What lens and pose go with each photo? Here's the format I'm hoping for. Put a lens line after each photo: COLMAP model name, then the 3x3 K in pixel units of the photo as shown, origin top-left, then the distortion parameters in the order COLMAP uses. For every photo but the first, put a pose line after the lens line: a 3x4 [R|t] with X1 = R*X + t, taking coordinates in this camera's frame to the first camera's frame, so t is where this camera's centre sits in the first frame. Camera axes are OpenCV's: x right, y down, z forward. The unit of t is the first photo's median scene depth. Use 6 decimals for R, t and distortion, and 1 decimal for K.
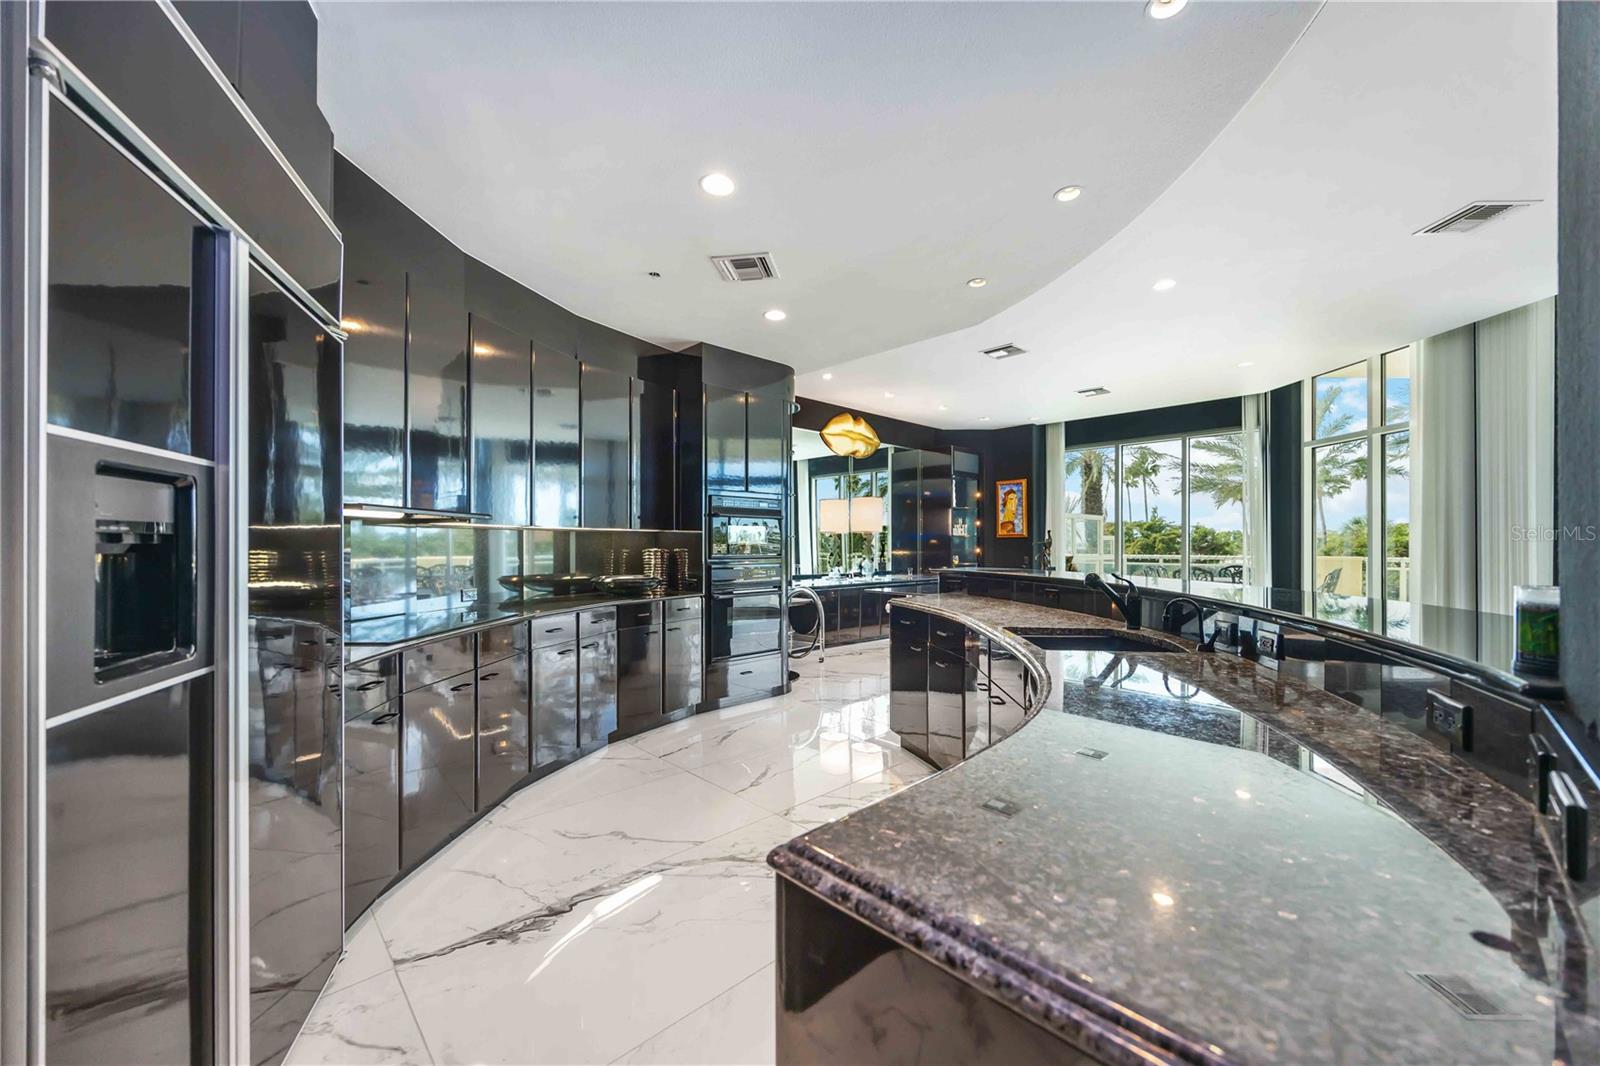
lens RADIAL K [[596.0, 0, 800.0], [0, 596.0, 533.0], [0, 0, 1]] dist [-0.001472, -0.000027]
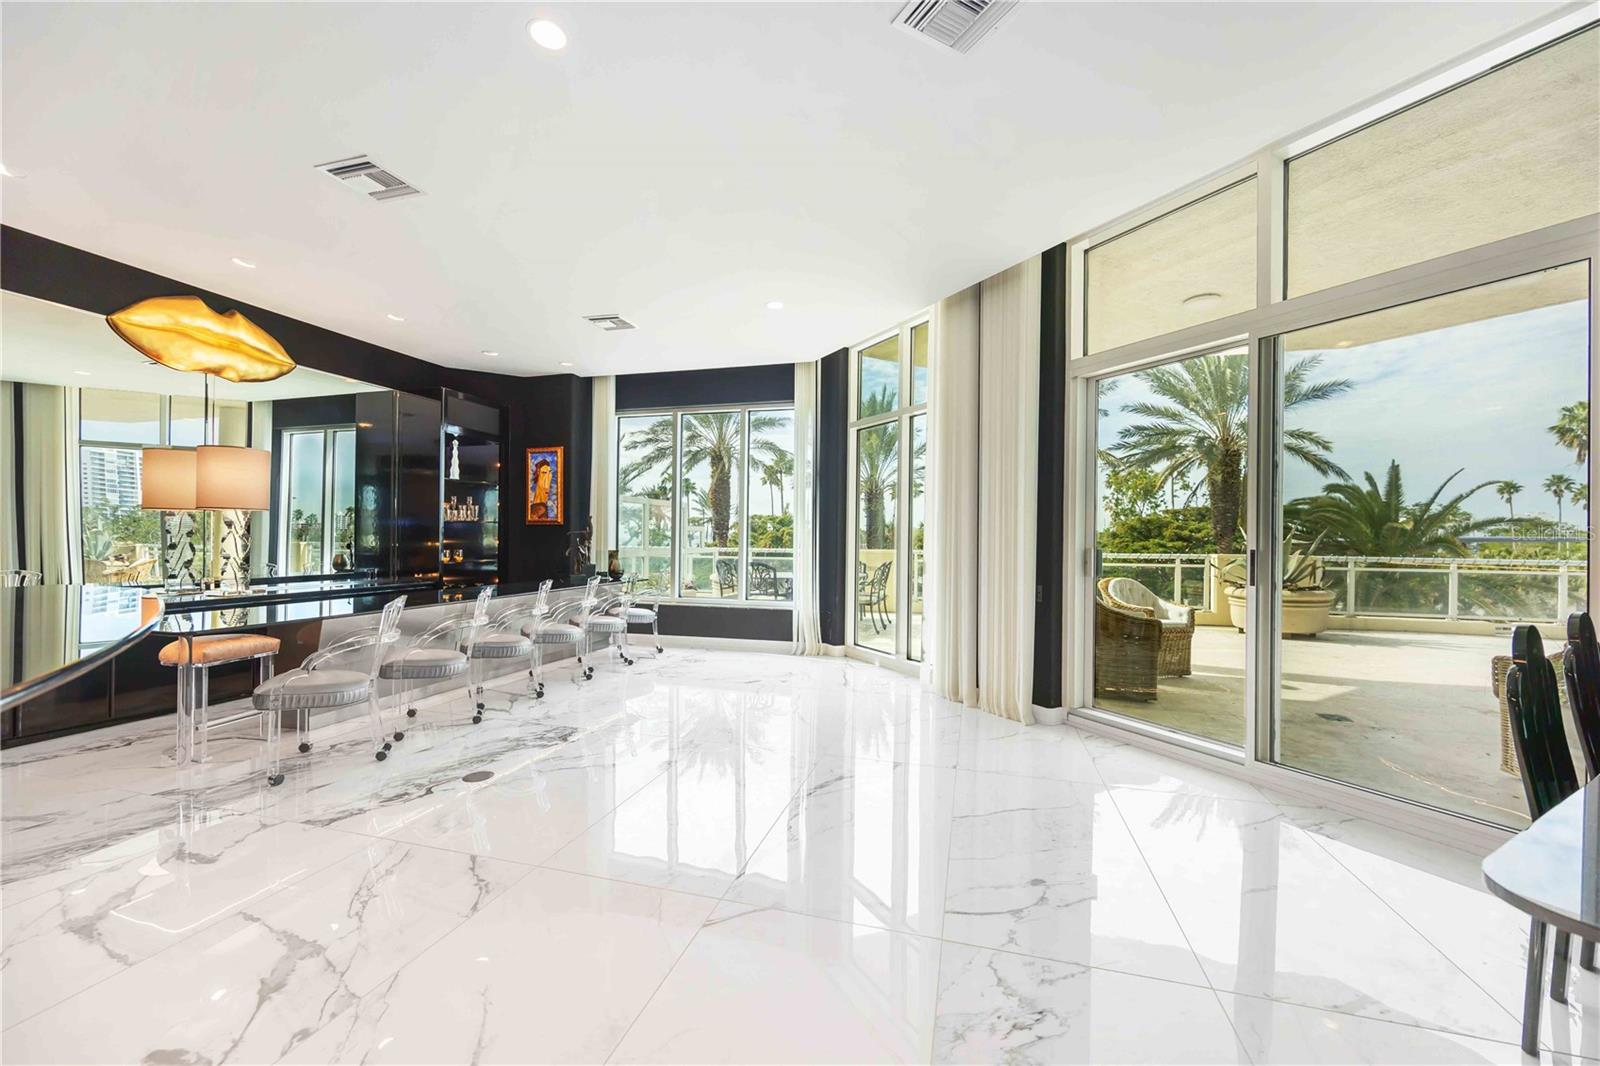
lens RADIAL K [[615.4, 0, 794.3], [0, 615.4, 537.9], [0, 0, 1]] dist [-0.001211, -0.000061]
pose [[0.863178, 0.007132, 0.504849, 0.249792], [-0.018764, 0.999663, 0.017959, 0.003949], [-0.504550, -0.024974, 0.863021, 0.196314]]
